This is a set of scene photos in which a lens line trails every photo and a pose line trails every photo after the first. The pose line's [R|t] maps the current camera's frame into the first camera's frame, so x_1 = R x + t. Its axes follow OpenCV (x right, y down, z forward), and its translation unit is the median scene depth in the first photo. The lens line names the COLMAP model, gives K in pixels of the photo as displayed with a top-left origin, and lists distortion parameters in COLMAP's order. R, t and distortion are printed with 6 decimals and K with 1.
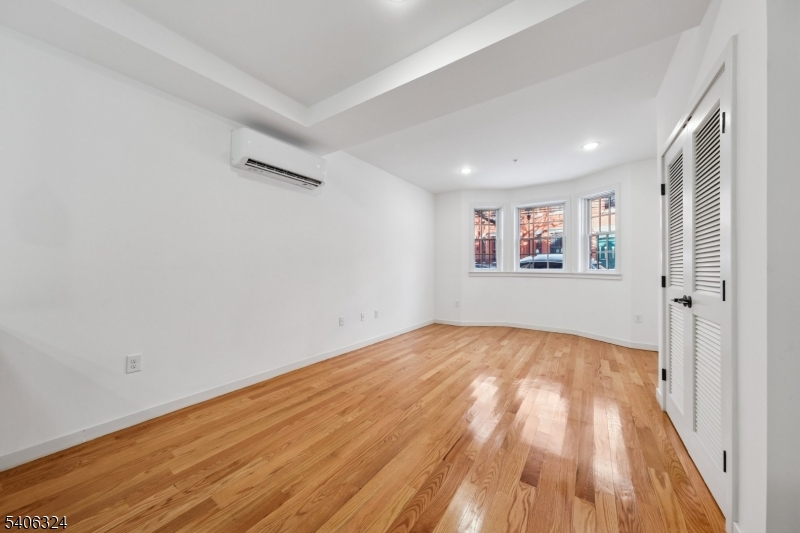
lens RADIAL K [[275.1, 0, 402.8], [0, 275.1, 268.8], [0, 0, 1]] dist [0.000303, 0.000807]
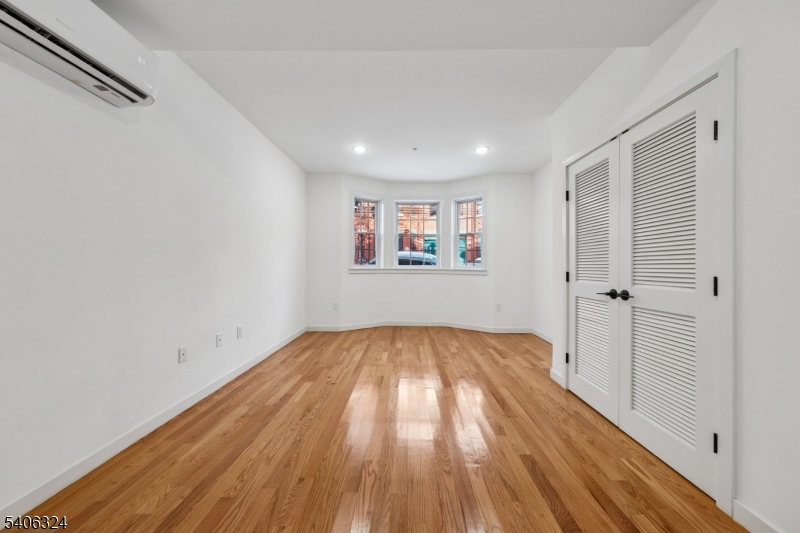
lens RADIAL K [[275.1, 0, 401.1], [0, 275.1, 266.7], [0, 0, 1]] dist [0.000303, 0.000807]
pose [[0.836401, 0.000409, 0.548118, -0.136133], [-0.003256, 0.999986, 0.004222, 0.001472], [-0.548109, -0.005315, 0.836390, 0.230147]]
